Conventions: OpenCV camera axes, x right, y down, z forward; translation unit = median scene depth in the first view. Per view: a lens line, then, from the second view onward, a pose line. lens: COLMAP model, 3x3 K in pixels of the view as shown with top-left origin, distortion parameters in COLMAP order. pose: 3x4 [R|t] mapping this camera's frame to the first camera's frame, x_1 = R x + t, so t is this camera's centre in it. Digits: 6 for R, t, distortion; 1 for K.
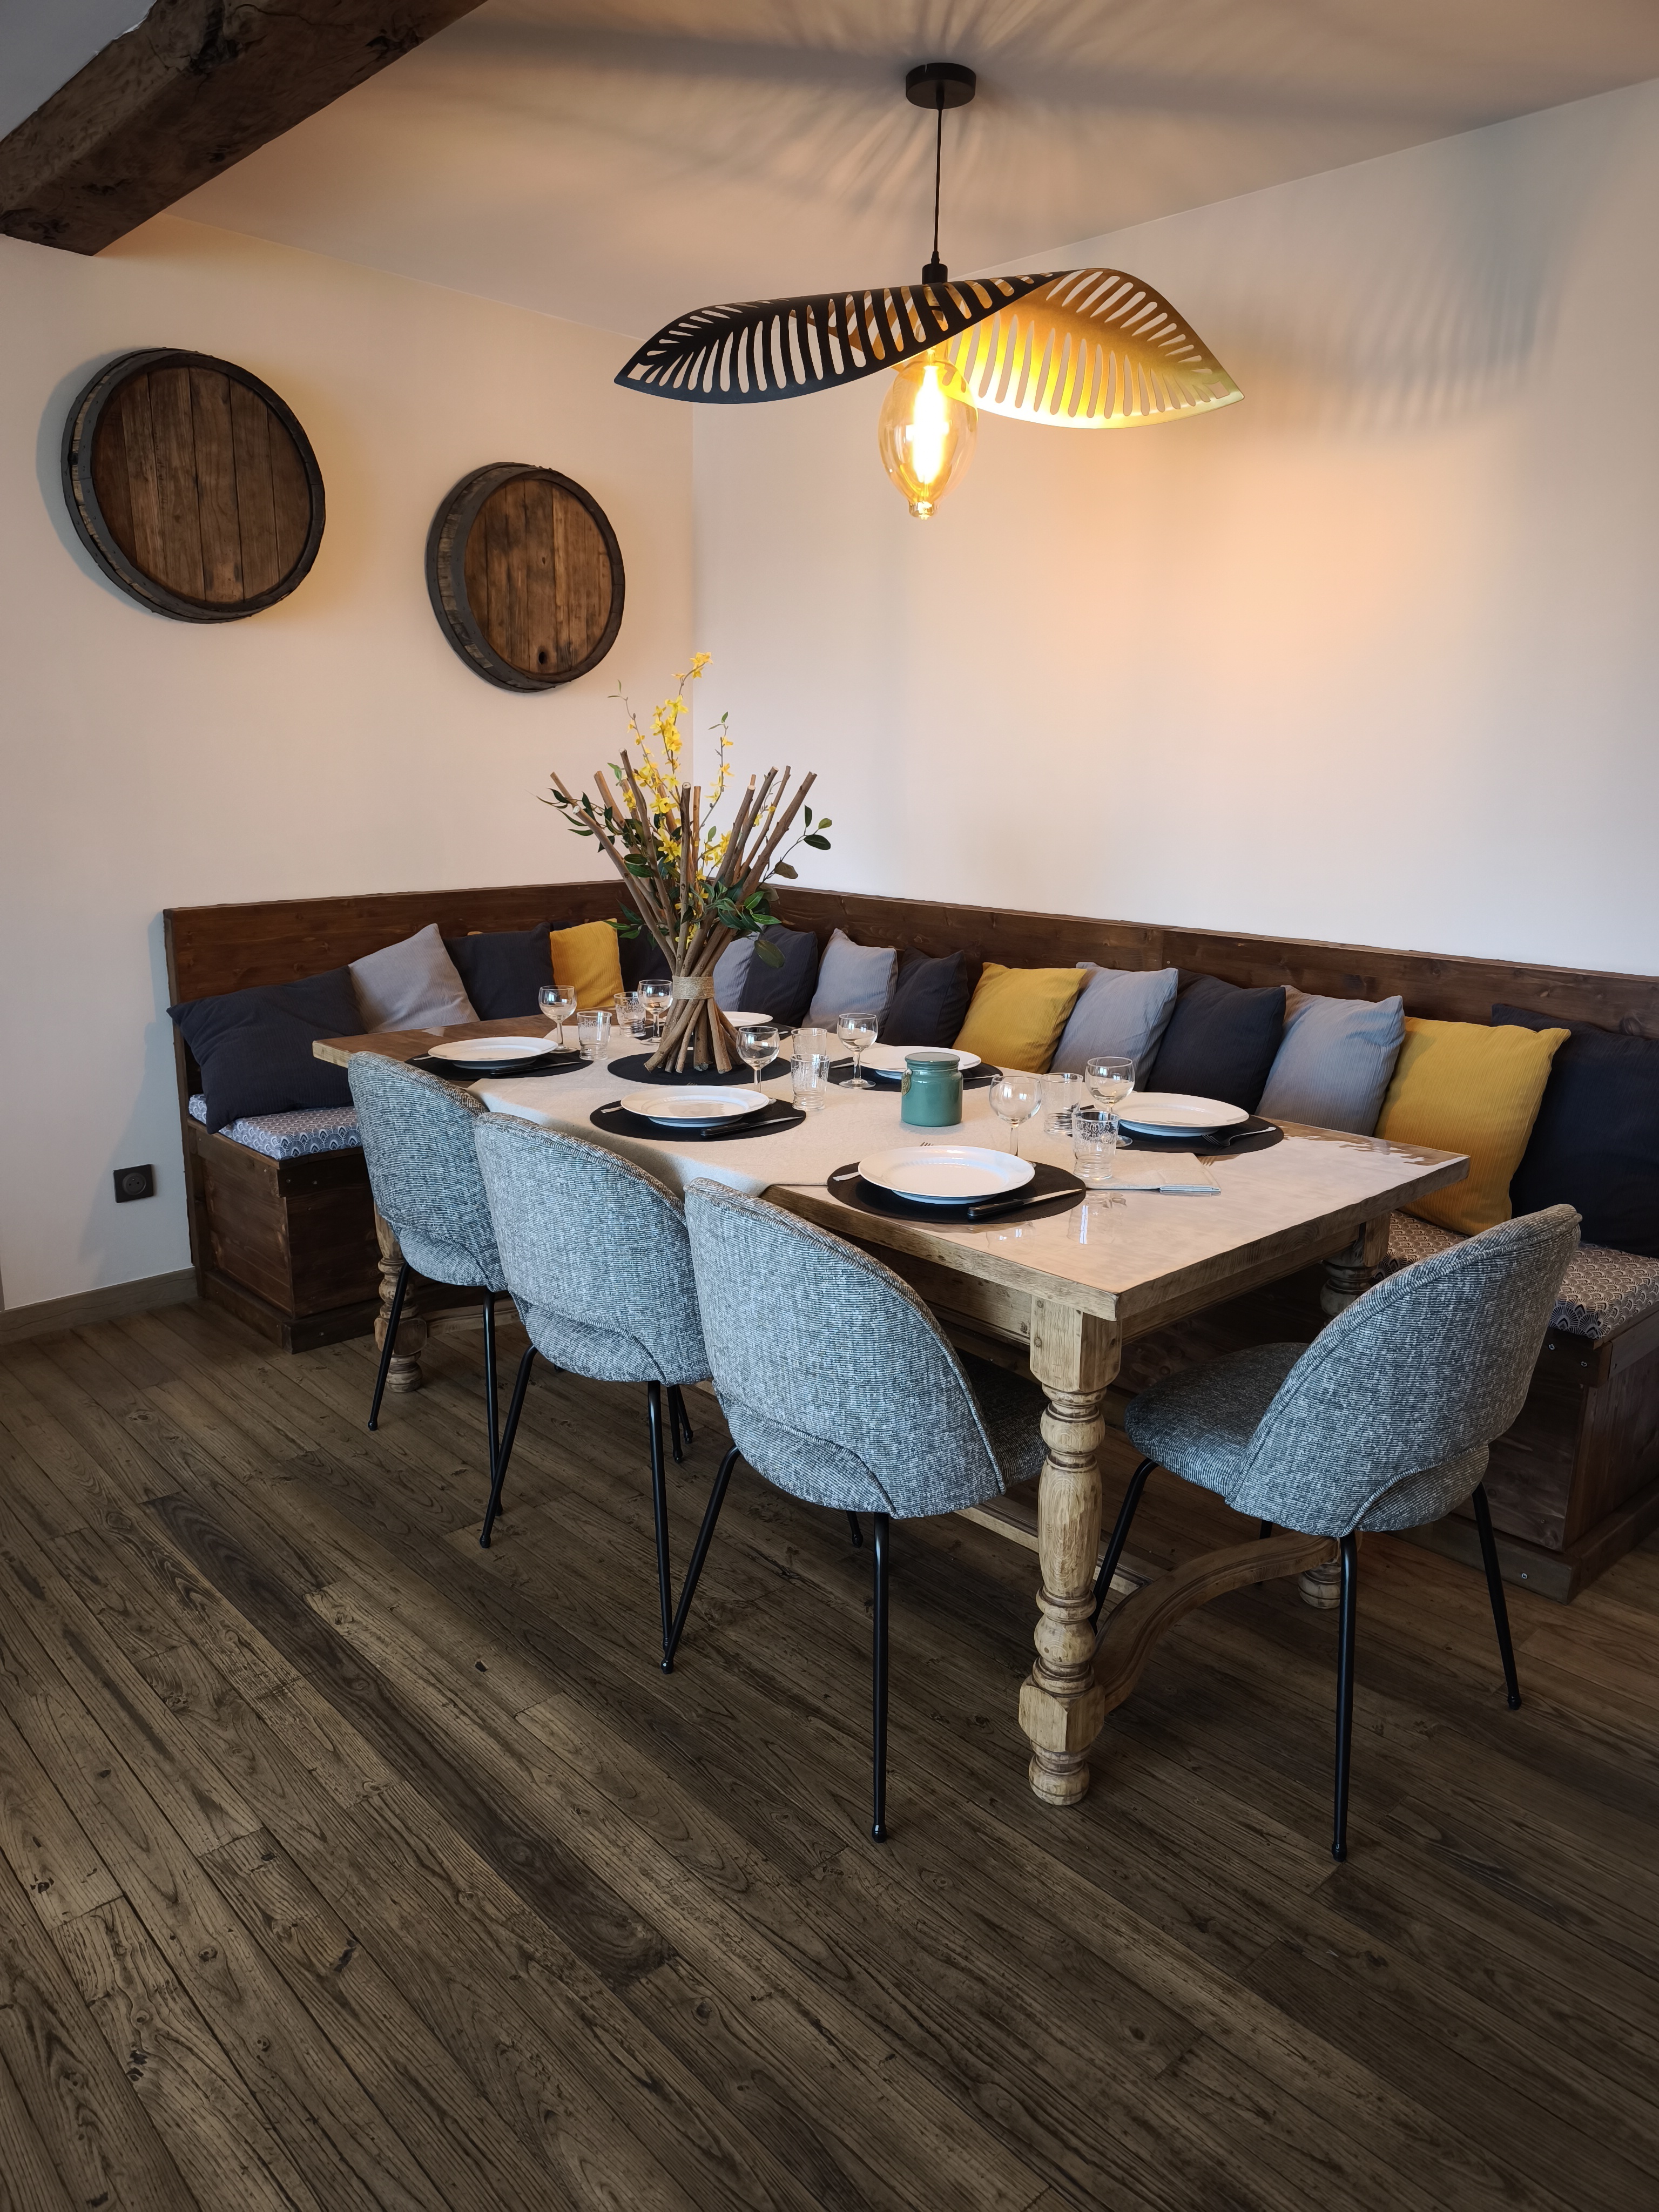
lens RADIAL K [[1503.3, 0, 823.7], [0, 1503.3, 1109.8], [0, 0, 1]] dist [0.009839, -0.030934]
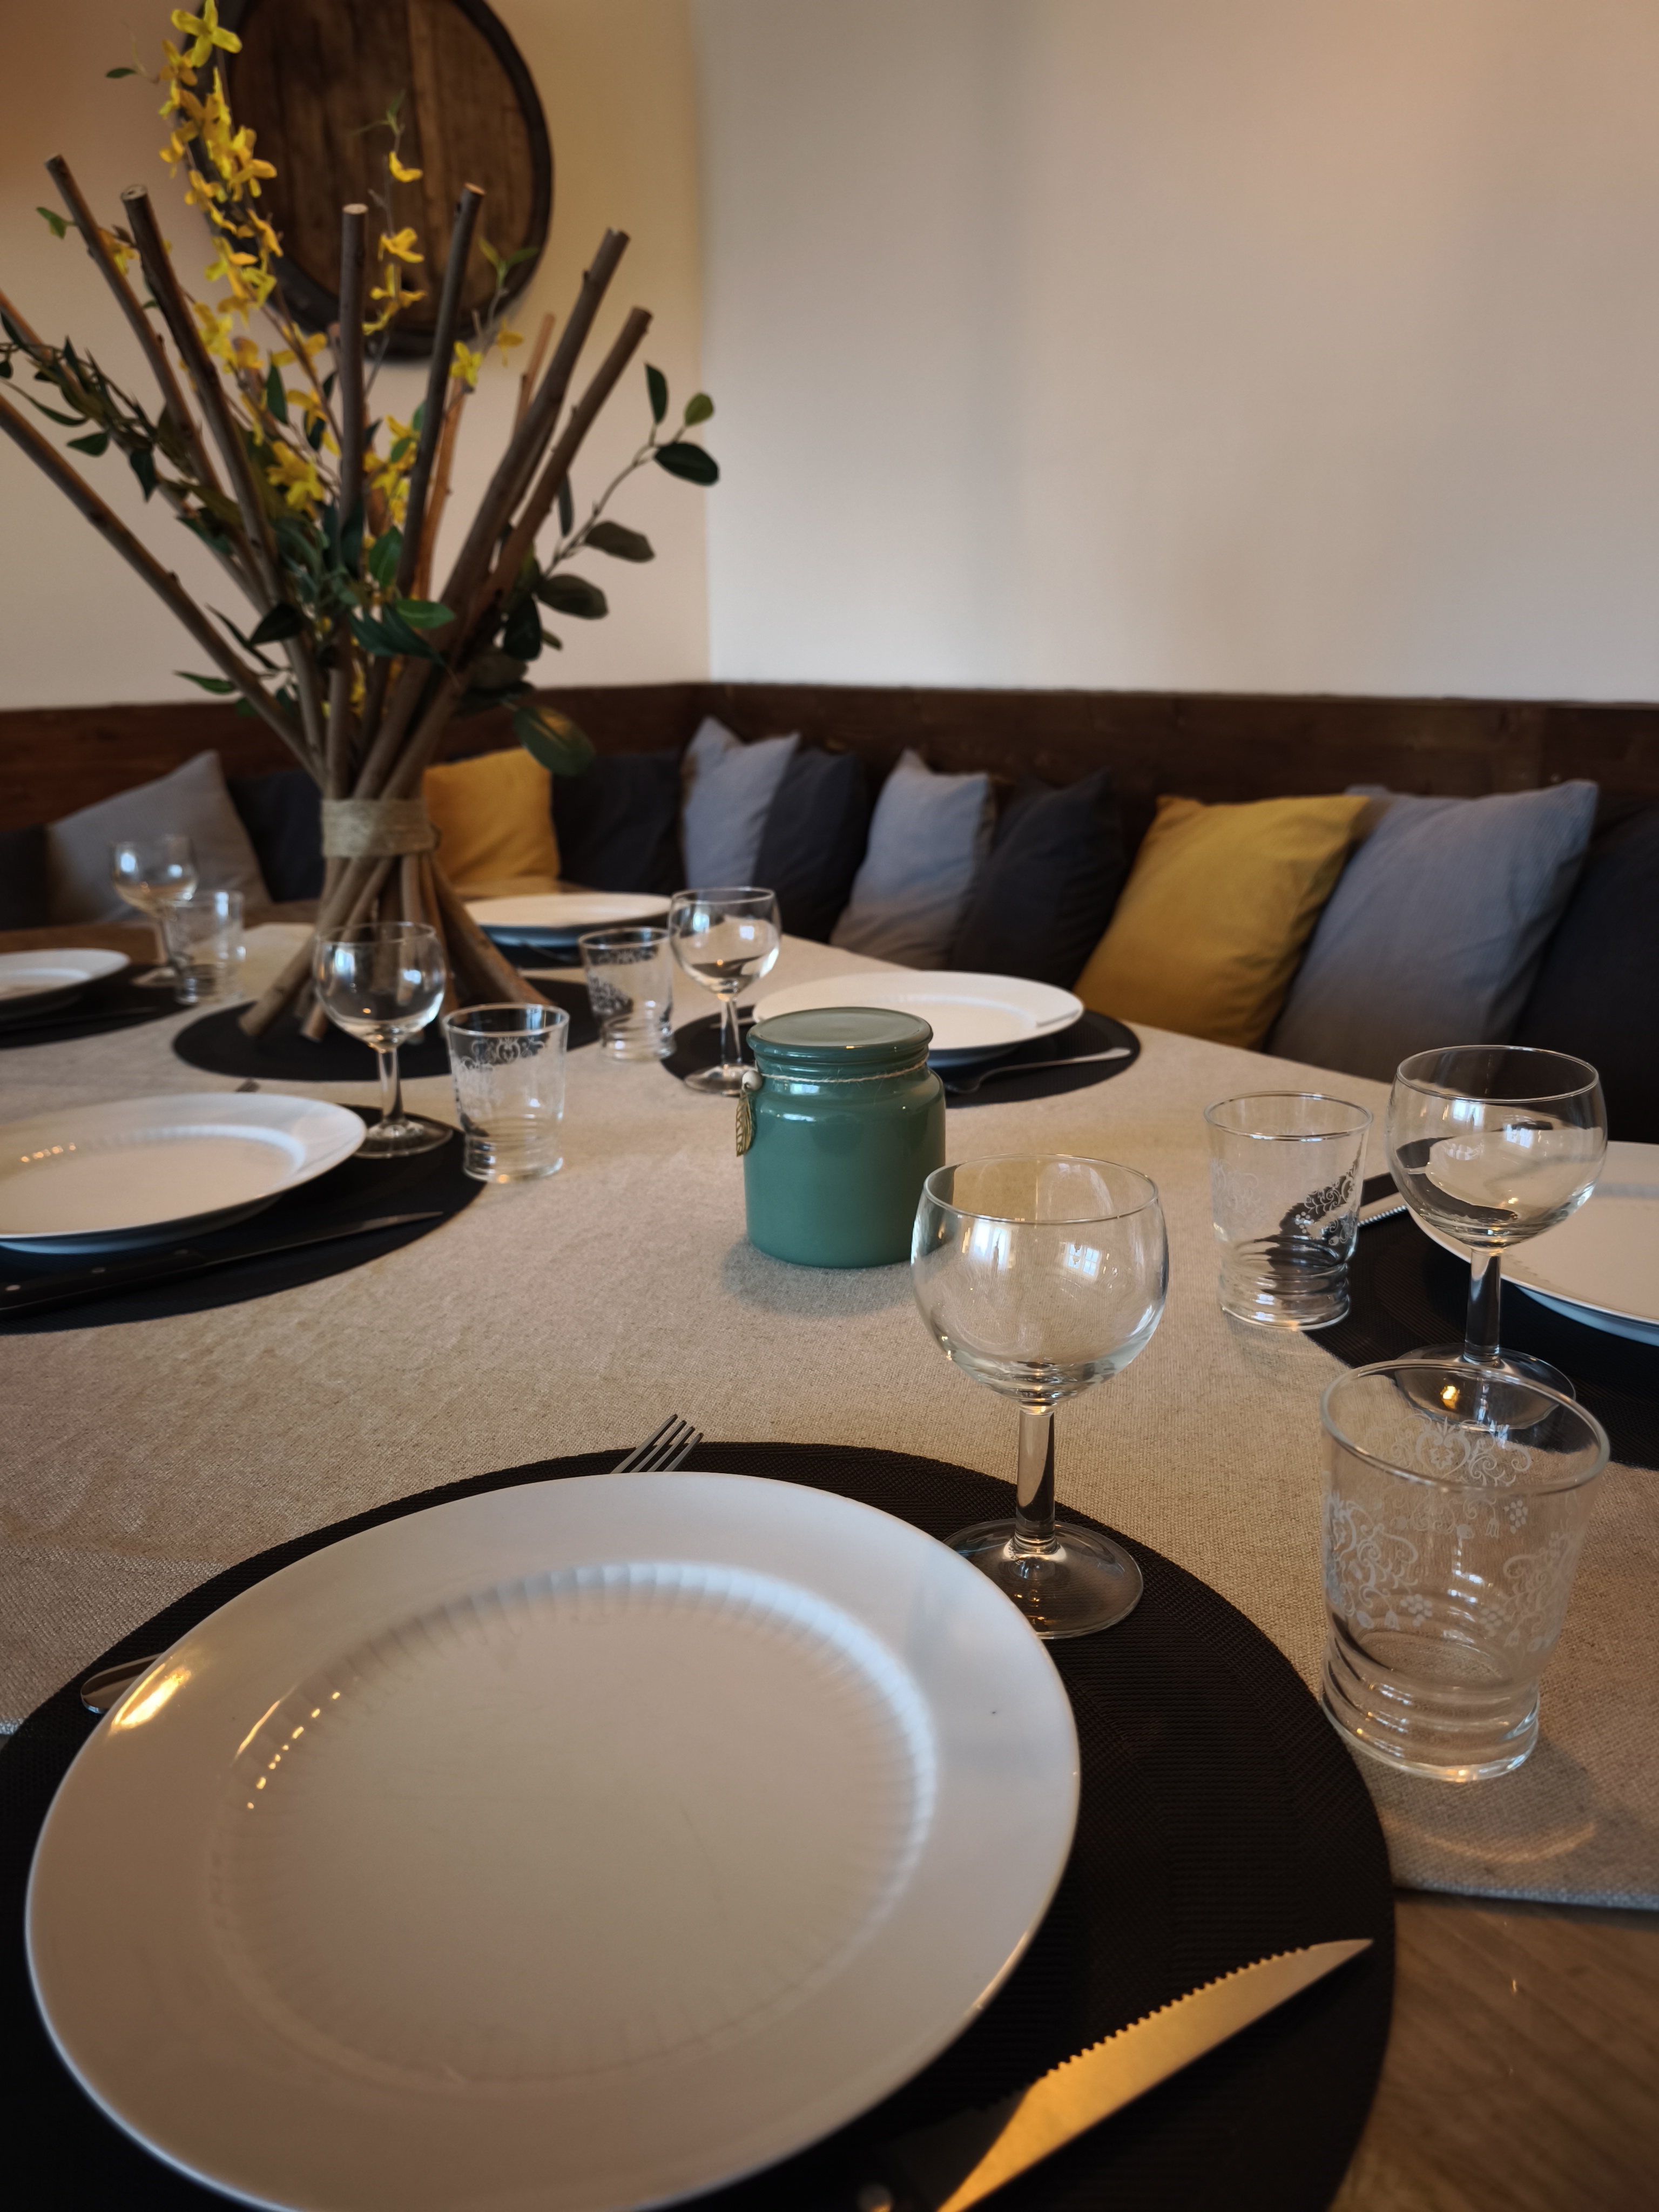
lens RADIAL K [[1503.3, 0, 840.2], [0, 1503.3, 1098.2], [0, 0, 1]] dist [0.009839, -0.030934]
pose [[0.988708, 0.011430, -0.149416, 0.077477], [-0.002415, 0.998173, 0.060379, -0.025909], [0.149833, -0.059336, 0.986929, 0.471838]]
